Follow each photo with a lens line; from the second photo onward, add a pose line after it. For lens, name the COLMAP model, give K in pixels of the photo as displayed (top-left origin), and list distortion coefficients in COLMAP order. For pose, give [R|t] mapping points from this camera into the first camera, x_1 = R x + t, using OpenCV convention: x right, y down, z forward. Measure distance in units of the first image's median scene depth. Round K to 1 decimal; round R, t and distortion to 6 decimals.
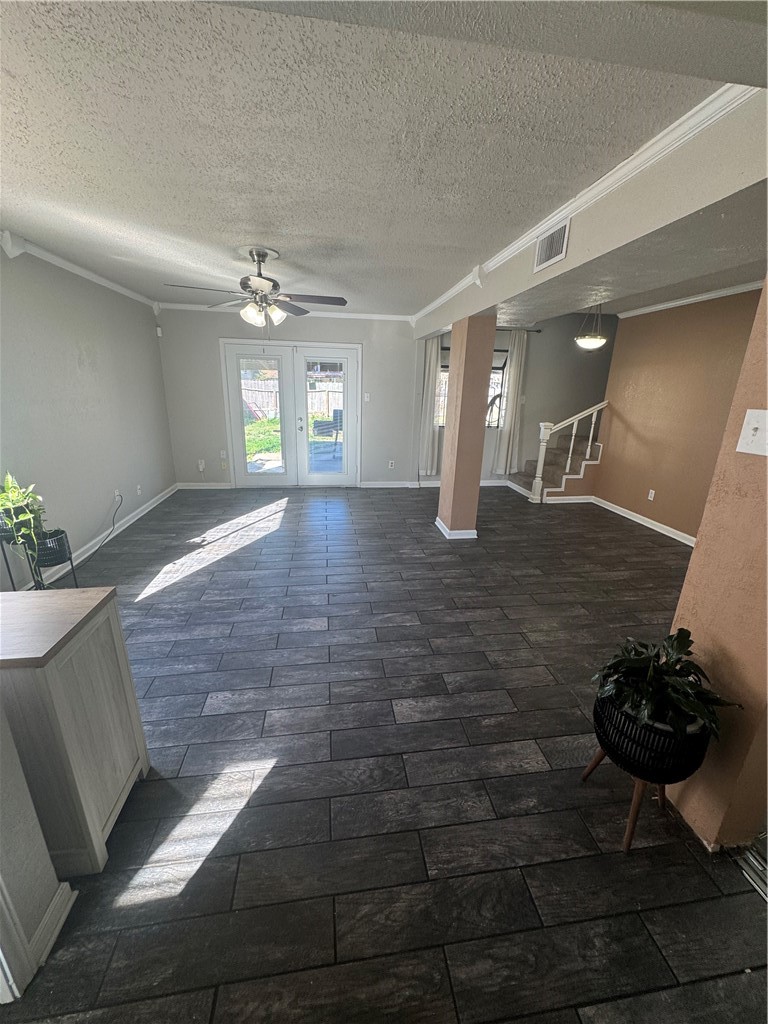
lens RADIAL K [[408.2, 0, 384.0], [0, 408.2, 512.0], [0, 0, 1]] dist [-0.005423, 0.000493]
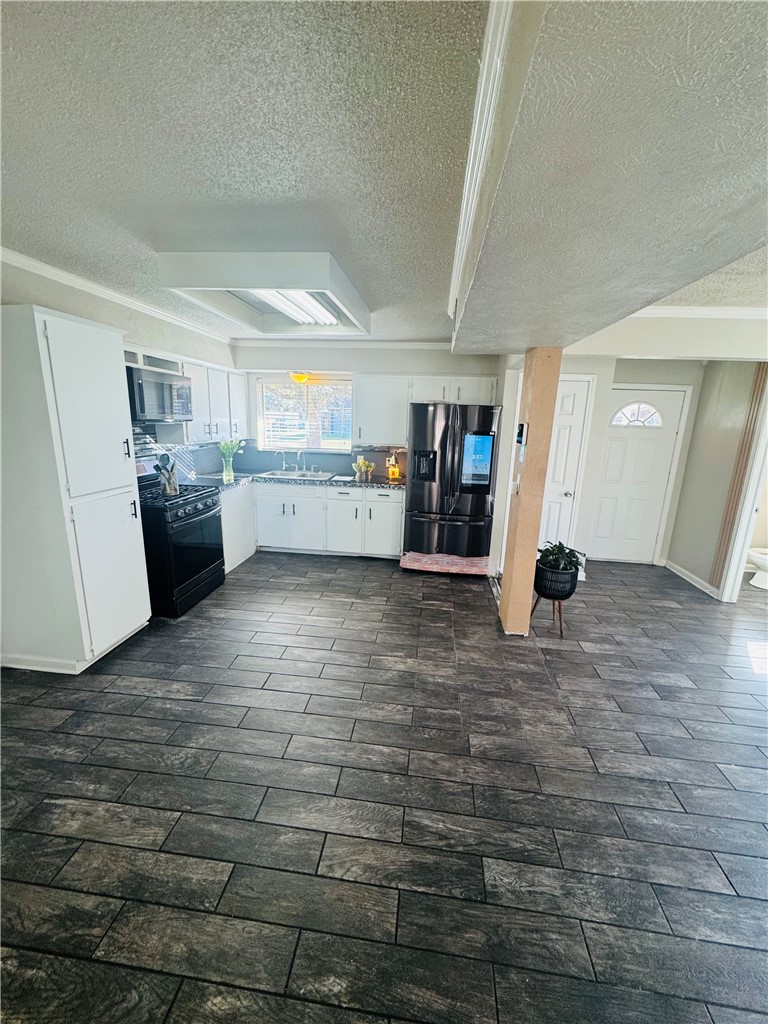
lens RADIAL K [[408.2, 0, 384.0], [0, 408.2, 512.0], [0, 0, 1]] dist [-0.005423, 0.000493]
pose [[-0.964587, -0.115429, 0.237167, 0.402522], [0.020595, 0.863456, 0.504004, -0.375142], [-0.262960, 0.491040, -0.830501, 1.122176]]
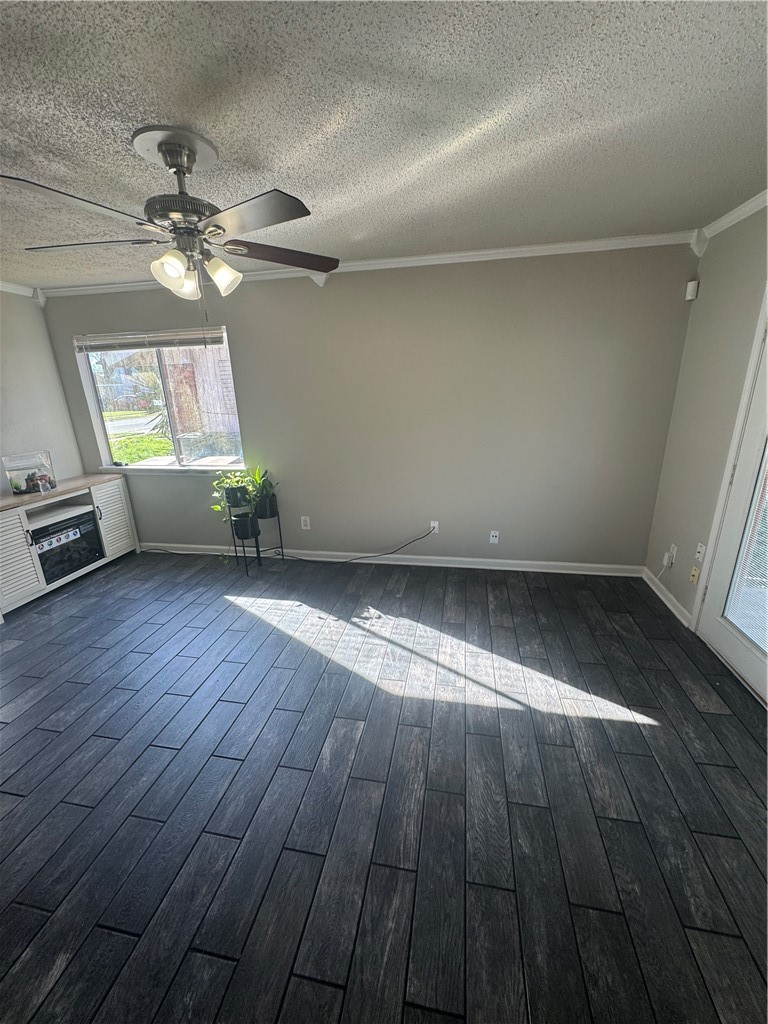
lens RADIAL K [[408.2, 0, 384.0], [0, 408.2, 512.0], [0, 0, 1]] dist [-0.005423, 0.000493]
pose [[-0.319181, 0.271460, -0.907983, 0.153312], [-0.263782, 0.894788, 0.360241, -0.388569], [0.910243, 0.354491, -0.213993, 1.205847]]
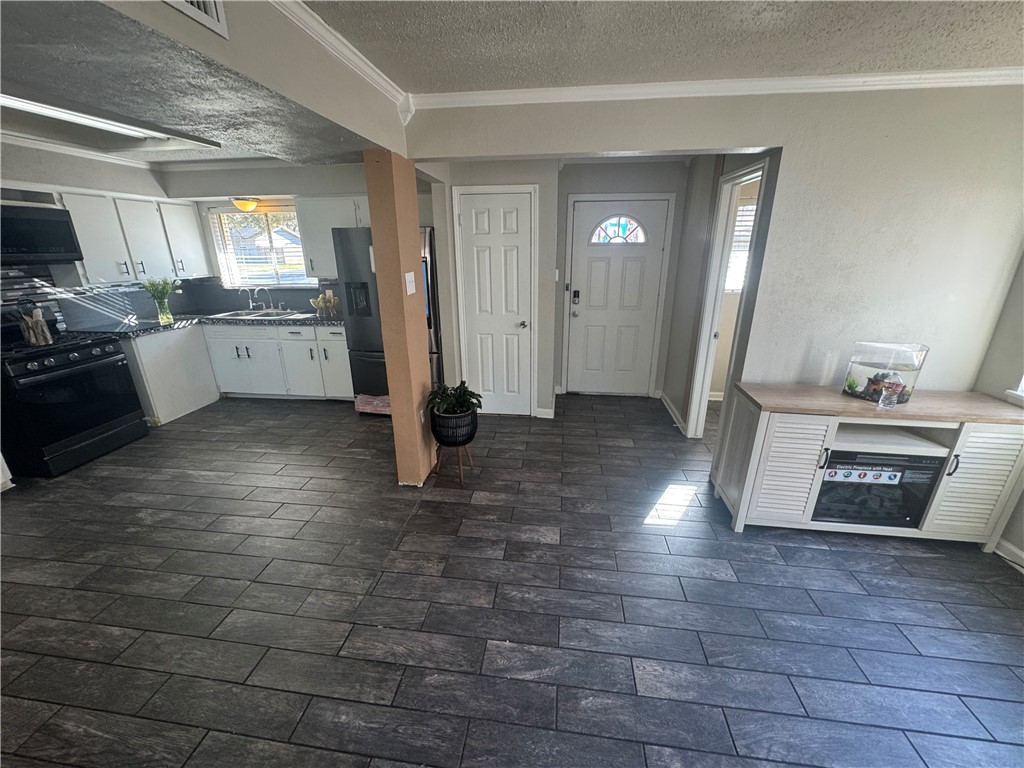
lens RADIAL K [[408.2, 0, 512.0], [0, 408.2, 384.0], [0, 0, 1]] dist [-0.005423, 0.000493]
pose [[-0.964319, -0.103243, 0.243782, -0.046533], [0.061830, 0.807533, 0.586573, -0.317188], [-0.257421, 0.580716, -0.772336, 0.905154]]
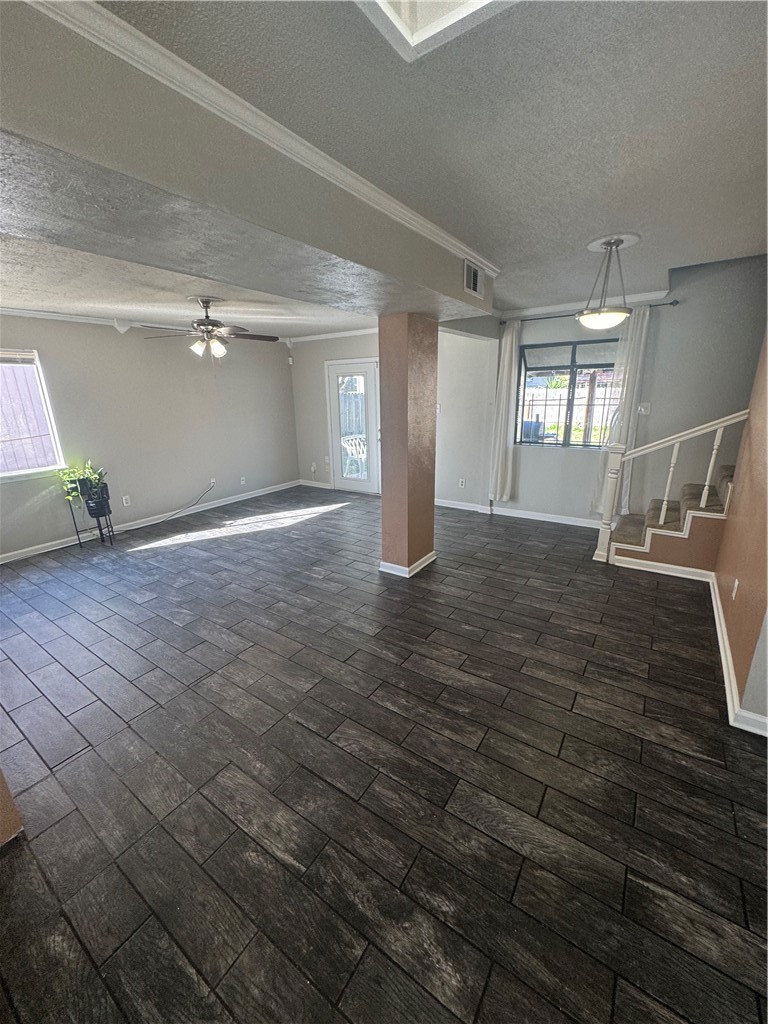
lens RADIAL K [[408.2, 0, 384.0], [0, 408.2, 512.0], [0, 0, 1]] dist [-0.005423, 0.000493]
pose [[0.735209, 0.151784, -0.660628, 0.820363], [-0.163426, 0.985549, 0.044561, -0.111533], [0.657845, 0.075203, 0.749390, 0.378753]]
